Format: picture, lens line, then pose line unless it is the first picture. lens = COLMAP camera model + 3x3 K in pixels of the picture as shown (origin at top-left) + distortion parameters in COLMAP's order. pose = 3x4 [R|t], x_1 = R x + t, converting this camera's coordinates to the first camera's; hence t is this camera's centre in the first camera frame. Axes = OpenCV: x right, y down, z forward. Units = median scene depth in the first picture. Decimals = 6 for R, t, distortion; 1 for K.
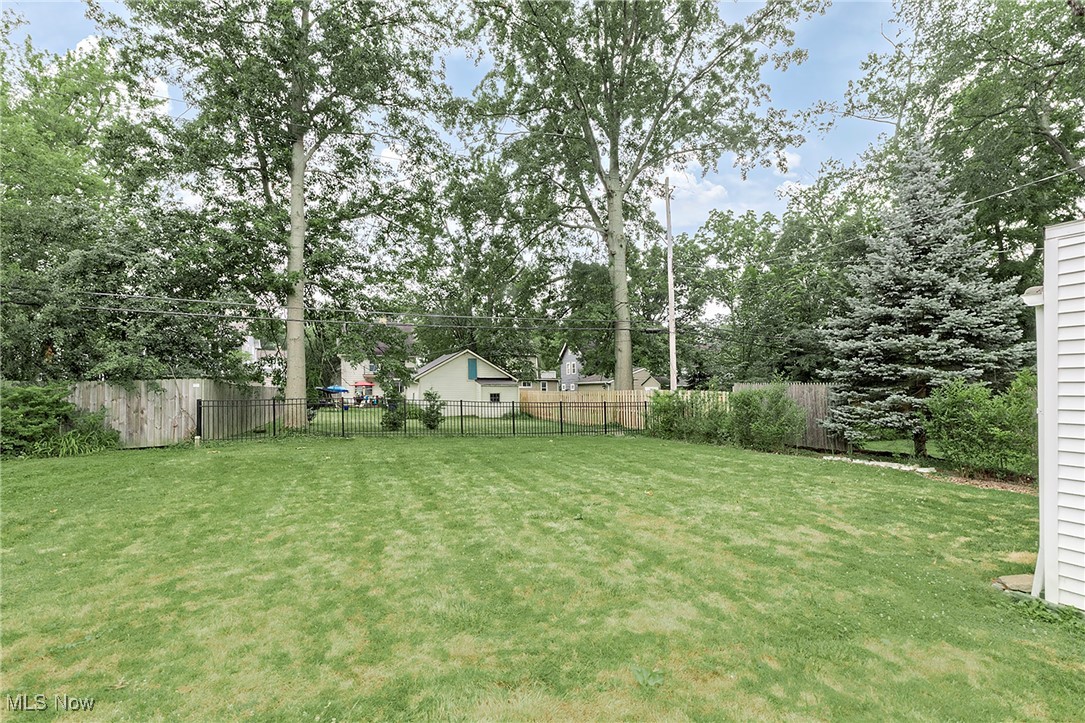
lens RADIAL K [[478.7, 0, 545.4], [0, 478.7, 379.0], [0, 0, 1]] dist [-0.000520, 0.000084]
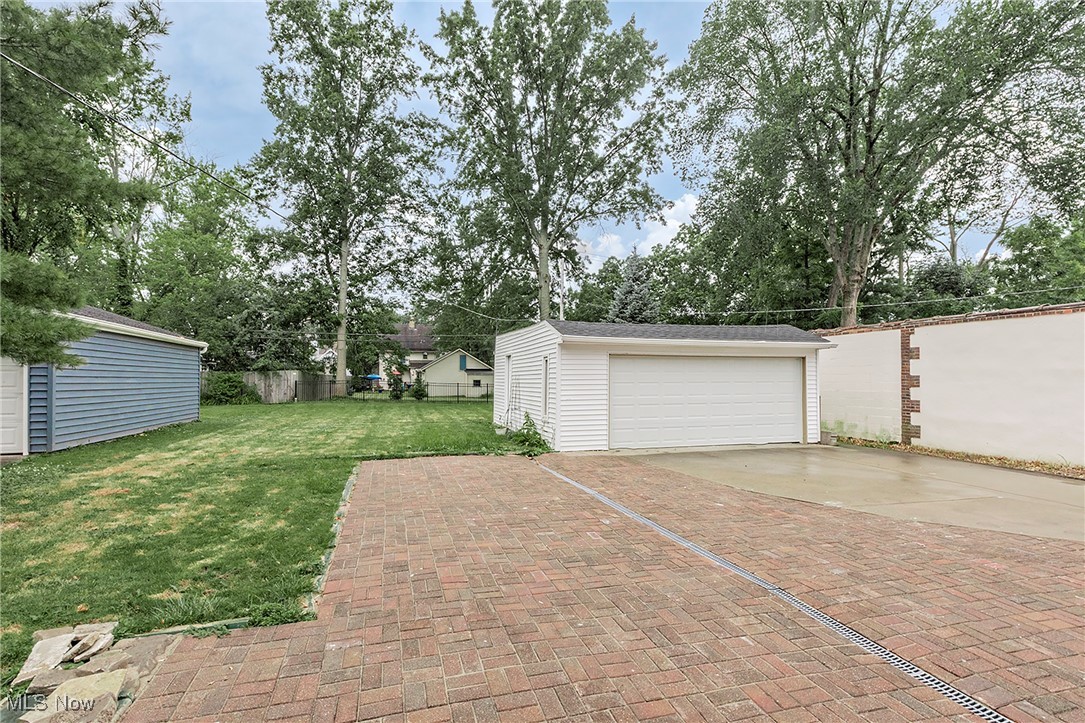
lens RADIAL K [[421.7, 0, 497.3], [0, 421.7, 361.6], [0, 0, 1]] dist [0.000239, -0.000146]
pose [[0.990643, -0.003555, -0.136433, 0.266886], [0.001091, 0.999835, -0.018129, -0.003089], [0.136475, 0.017811, 0.990483, -0.479639]]
